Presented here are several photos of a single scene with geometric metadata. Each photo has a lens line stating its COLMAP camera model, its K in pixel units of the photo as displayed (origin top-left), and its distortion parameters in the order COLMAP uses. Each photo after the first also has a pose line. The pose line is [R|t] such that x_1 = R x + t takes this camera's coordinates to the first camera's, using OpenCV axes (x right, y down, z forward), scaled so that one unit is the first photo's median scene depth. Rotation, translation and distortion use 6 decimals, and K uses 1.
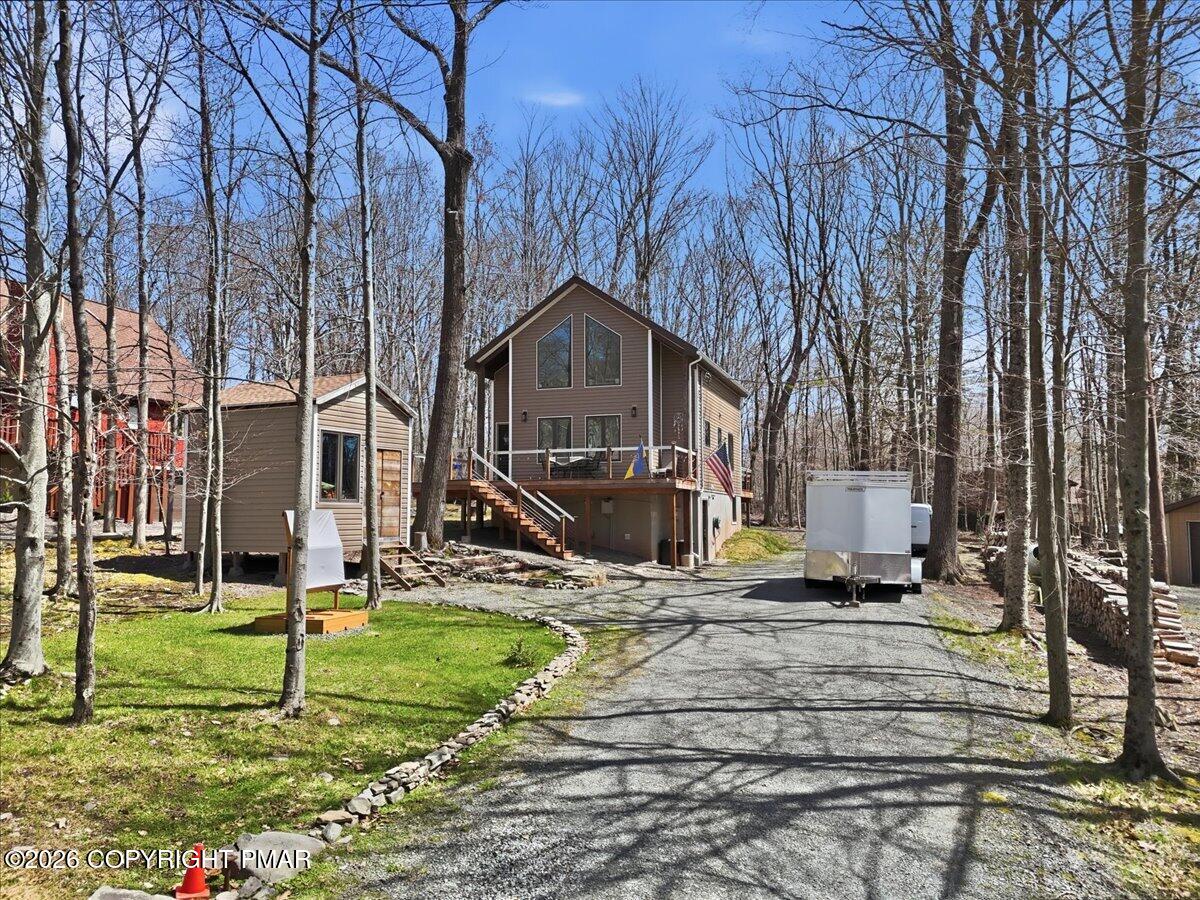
lens RADIAL K [[892.0, 0, 600.0], [0, 892.0, 450.0], [0, 0, 1]] dist [0.044718, -0.004022]
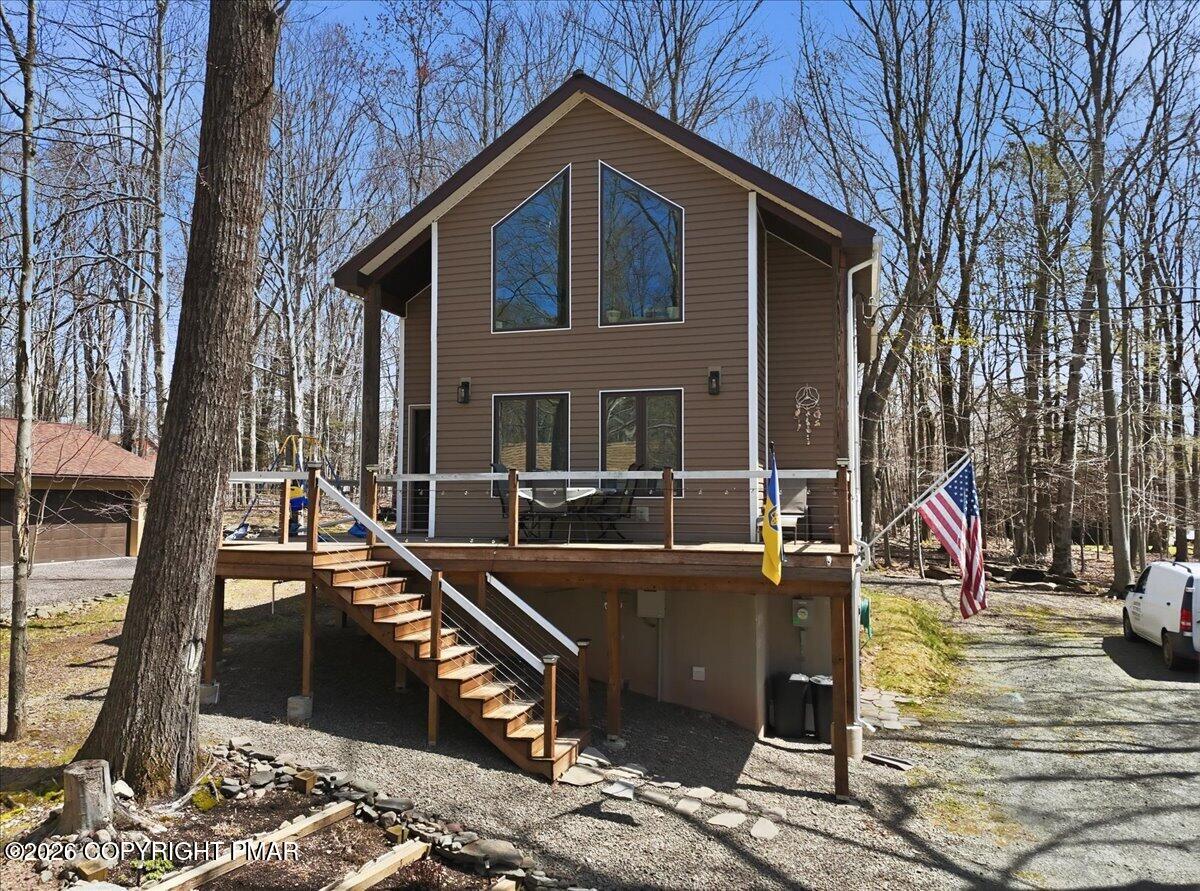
lens RADIAL K [[936.6, 0, 600.0], [0, 936.6, 445.5], [0, 0, 1]] dist [0.008443, -0.002384]
pose [[0.999714, 0.005881, 0.023163, -0.027334], [-0.006215, 0.999877, 0.014392, -0.018356], [-0.023075, -0.014532, 0.999628, 0.543511]]
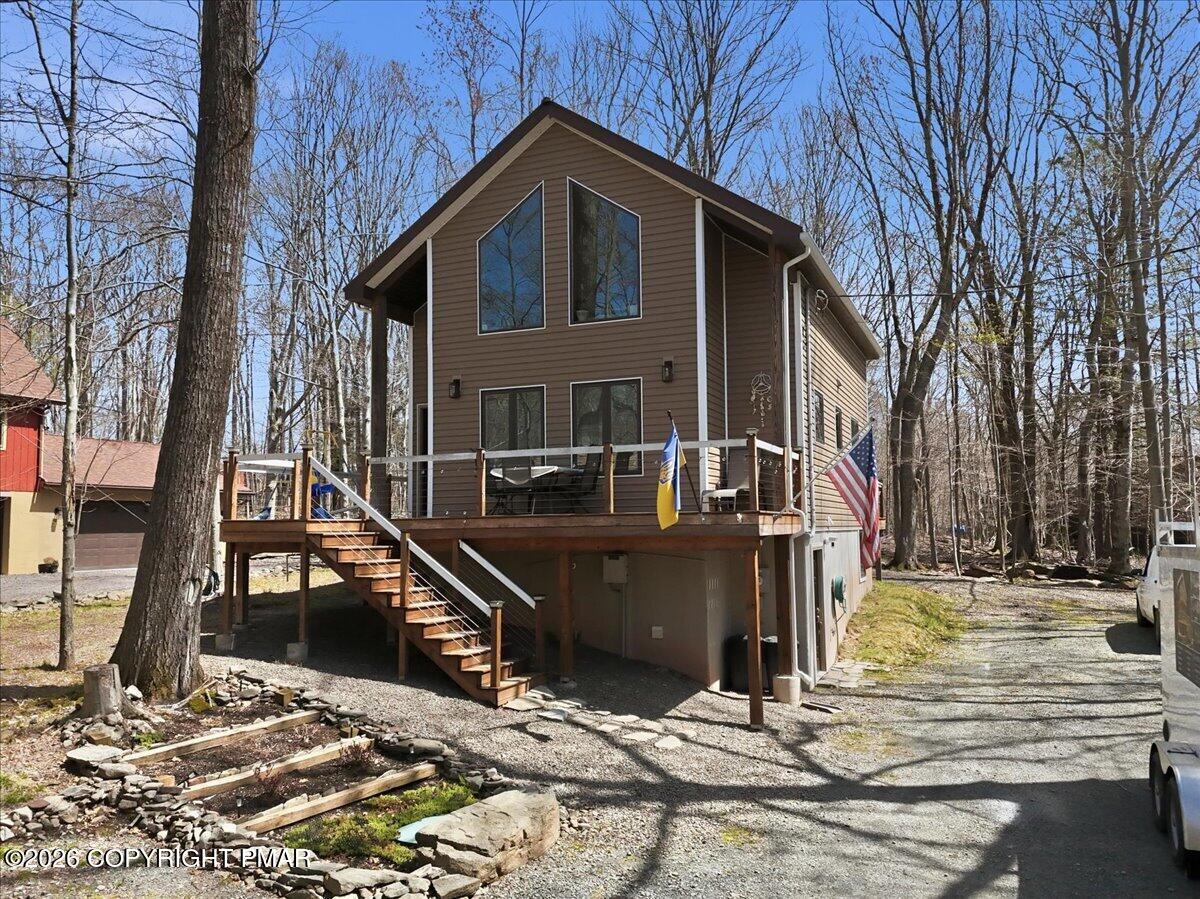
lens RADIAL K [[957.0, 0, 598.2], [0, 957.0, 460.6], [0, 0, 1]] dist [0.012278, -0.003157]
pose [[0.996738, -0.014673, -0.079366, 0.040638], [0.015023, 0.999880, 0.003826, 0.002852], [0.079301, -0.005006, 0.996838, 0.480253]]
